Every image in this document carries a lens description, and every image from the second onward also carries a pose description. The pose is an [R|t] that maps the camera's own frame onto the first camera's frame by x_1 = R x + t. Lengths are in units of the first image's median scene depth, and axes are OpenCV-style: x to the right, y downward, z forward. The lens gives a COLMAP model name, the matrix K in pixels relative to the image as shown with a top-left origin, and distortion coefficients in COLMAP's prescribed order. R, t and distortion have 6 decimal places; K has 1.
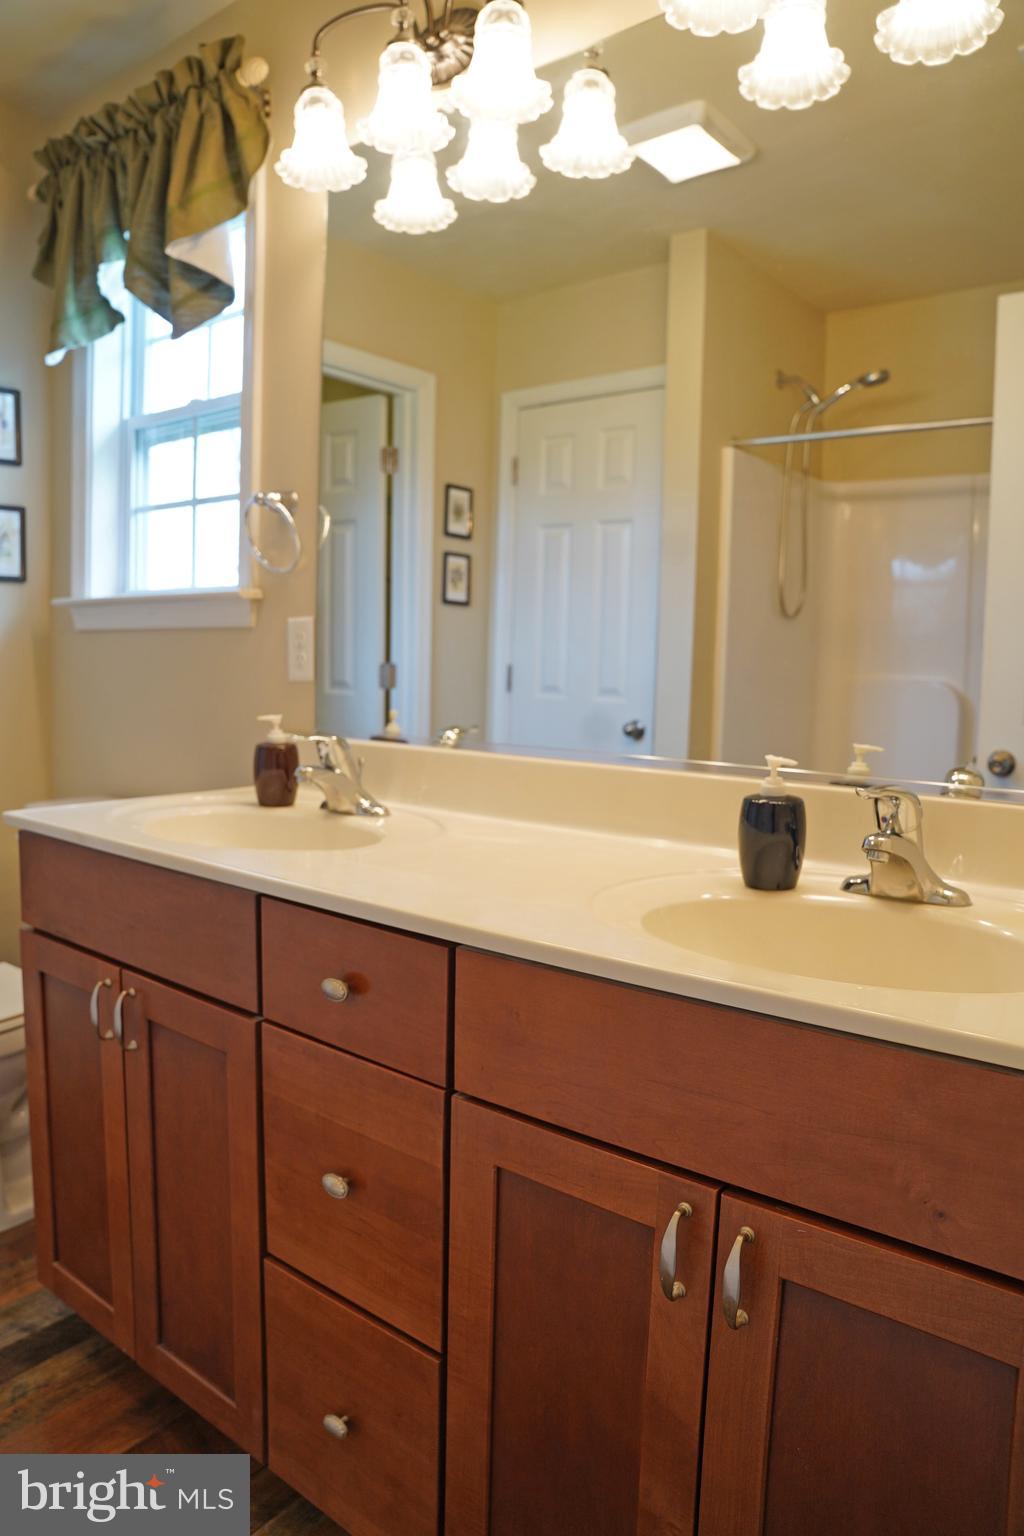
lens RADIAL K [[1053.7, 0, 512.0], [0, 1053.7, 768.0], [0, 0, 1]] dist [-0.180534, 0.130671]
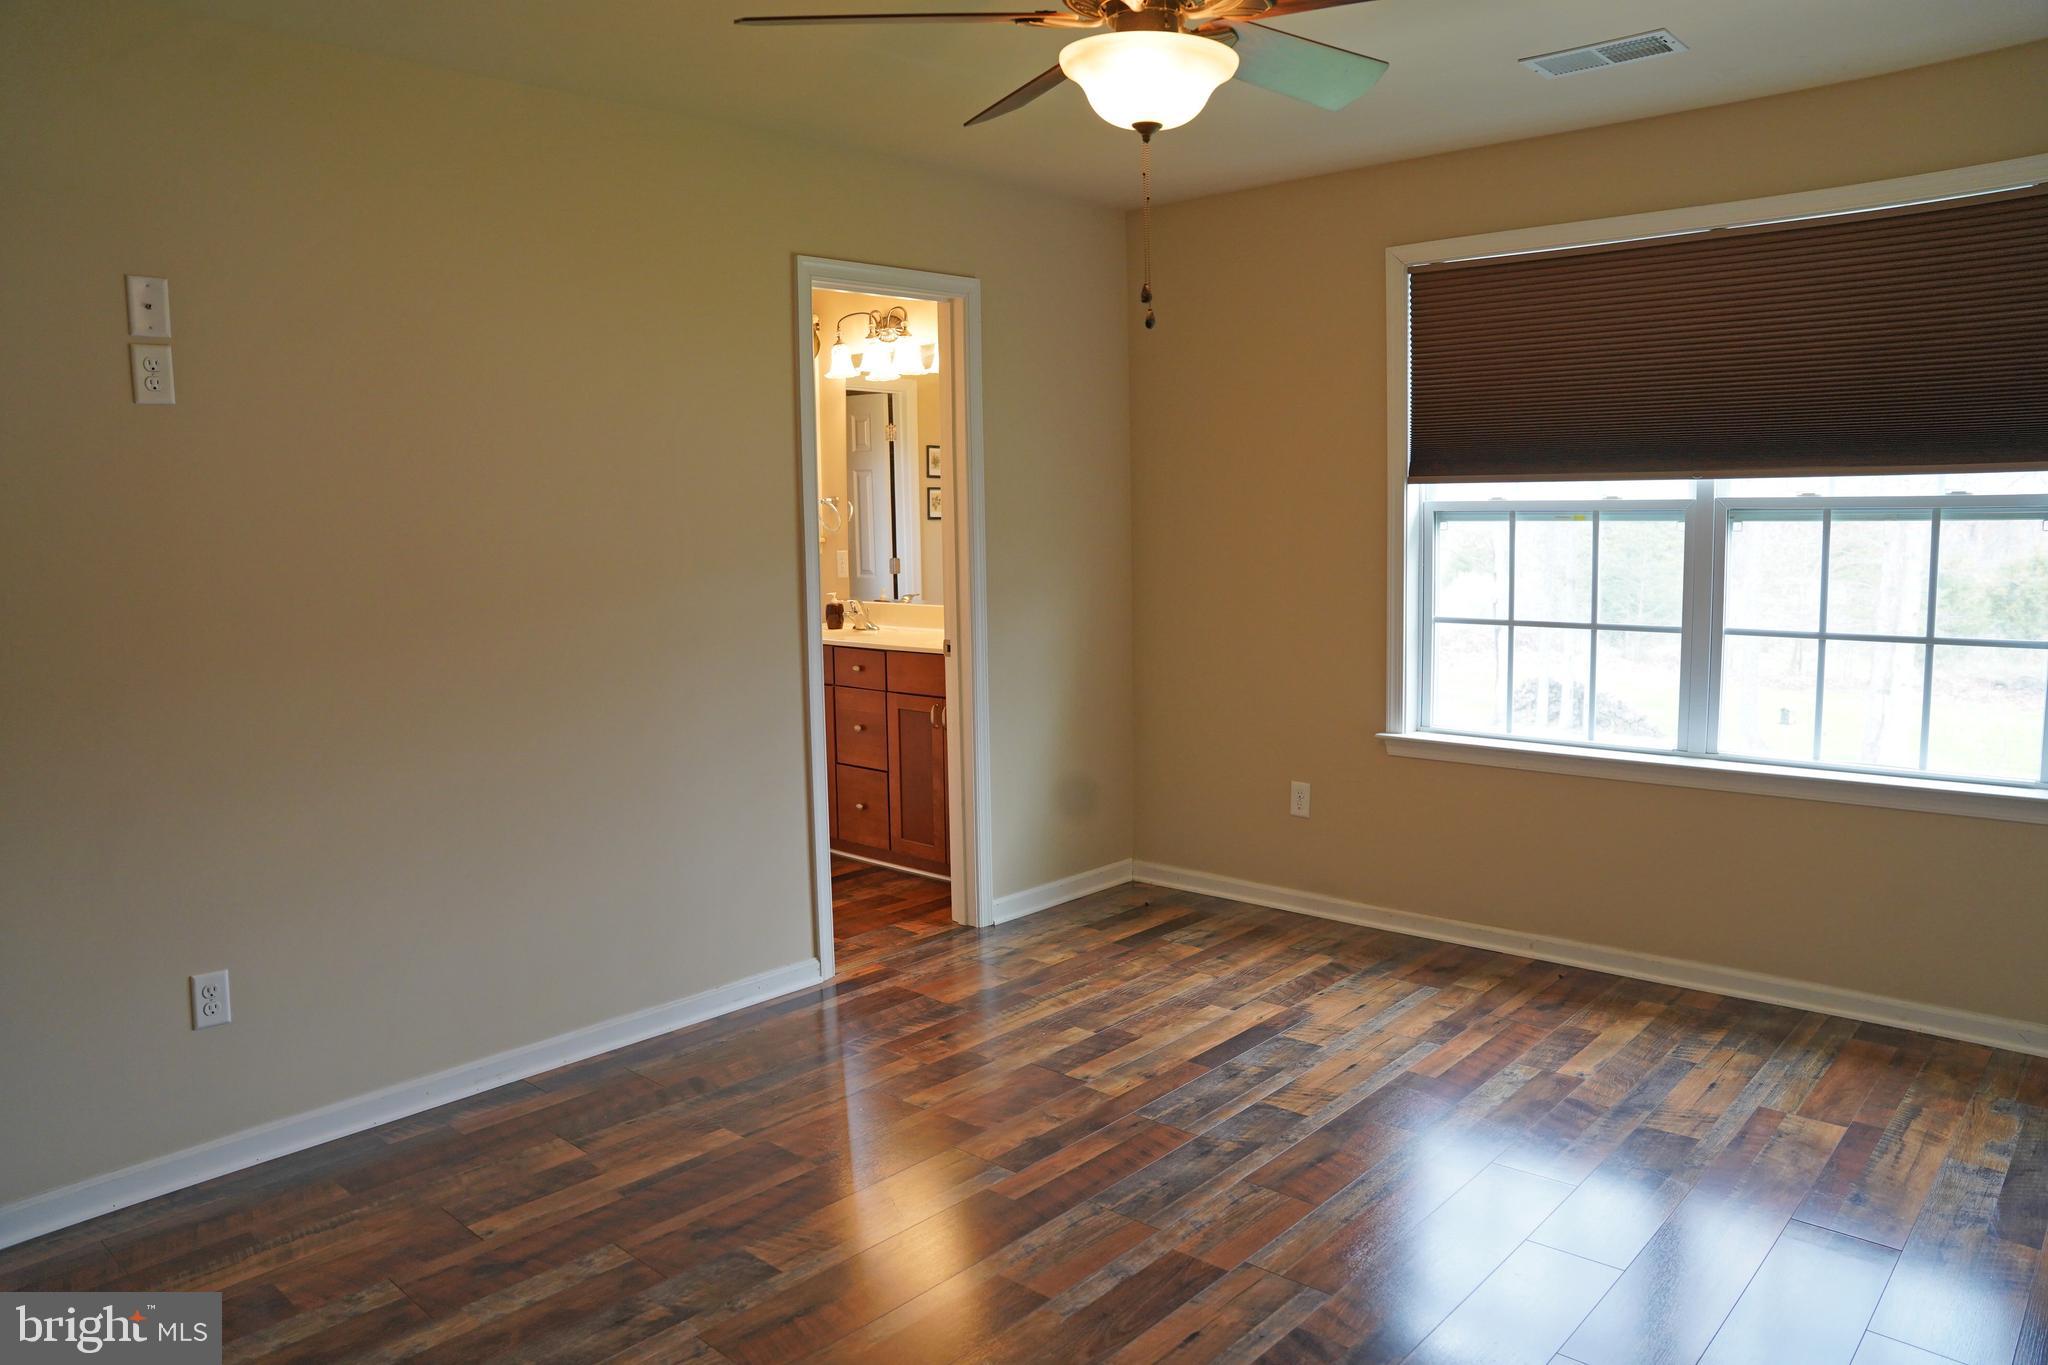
lens RADIAL K [[1405.0, 0, 1024.0], [0, 1405.0, 682.5], [0, 0, 1]] dist [-0.180534, 0.130671]
pose [[0.997008, -0.030561, -0.070997, 0.459226], [0.032006, 0.999301, 0.019302, 0.114511], [0.070357, -0.021517, 0.997290, -2.316833]]
